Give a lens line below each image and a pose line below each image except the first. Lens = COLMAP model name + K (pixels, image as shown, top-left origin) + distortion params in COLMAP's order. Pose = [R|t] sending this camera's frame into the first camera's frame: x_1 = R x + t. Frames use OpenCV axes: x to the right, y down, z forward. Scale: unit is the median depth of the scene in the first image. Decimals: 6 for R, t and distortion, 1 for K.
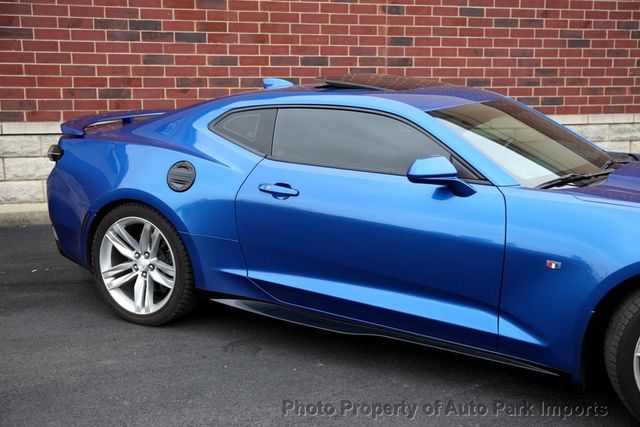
lens RADIAL K [[894.2, 0, 320.0], [0, 894.2, 213.5], [0, 0, 1]] dist [0.051265, 0.112010]
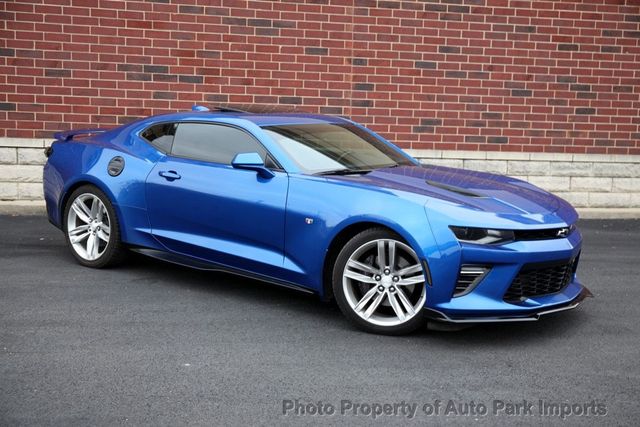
lens RADIAL K [[913.2, 0, 320.0], [0, 913.2, 213.5], [0, 0, 1]] dist [0.058290, 0.132170]
pose [[0.989869, 0.042898, -0.135347, 0.230485], [-0.050654, 0.997234, -0.054391, 0.060409], [0.132639, 0.060696, 0.989304, -0.275629]]
